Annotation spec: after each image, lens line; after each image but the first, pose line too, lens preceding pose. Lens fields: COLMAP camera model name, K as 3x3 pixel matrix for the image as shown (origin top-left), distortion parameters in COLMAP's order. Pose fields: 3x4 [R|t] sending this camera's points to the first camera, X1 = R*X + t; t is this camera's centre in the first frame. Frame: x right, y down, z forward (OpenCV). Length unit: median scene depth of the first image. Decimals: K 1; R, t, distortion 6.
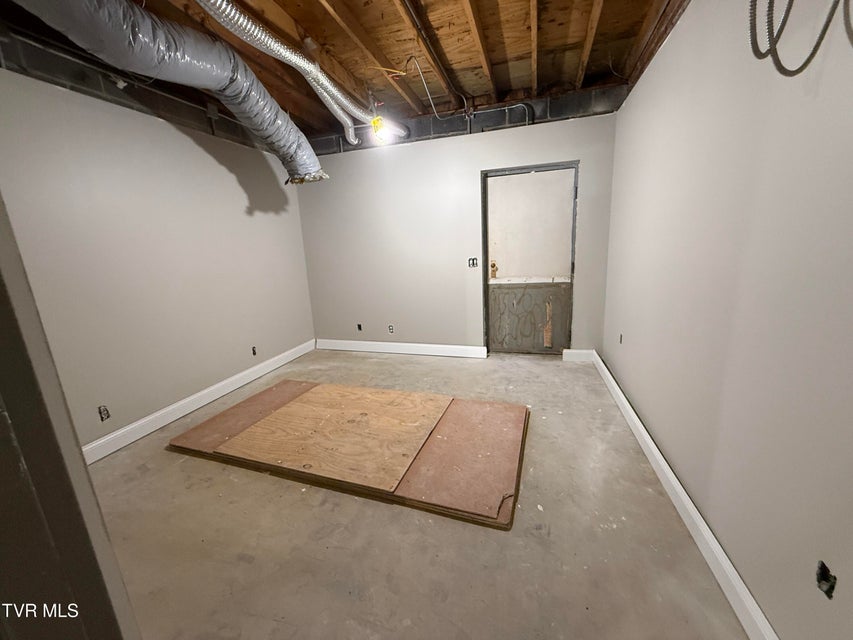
lens RADIAL K [[338.3, 0, 425.2], [0, 338.3, 319.3], [0, 0, 1]] dist [-0.001442, 0.000775]
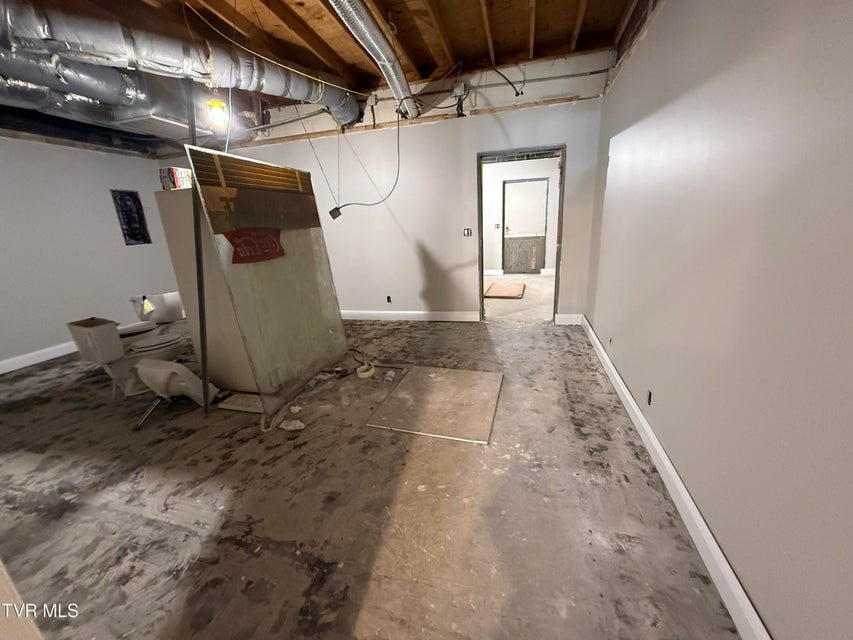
lens RADIAL K [[338.3, 0, 427.3], [0, 338.3, 319.9], [0, 0, 1]] dist [-0.001442, 0.000775]
pose [[0.999567, -0.014165, 0.025786, -0.327305], [0.011908, 0.996253, 0.085666, 0.204166], [-0.026903, -0.085322, 0.995990, -1.016009]]
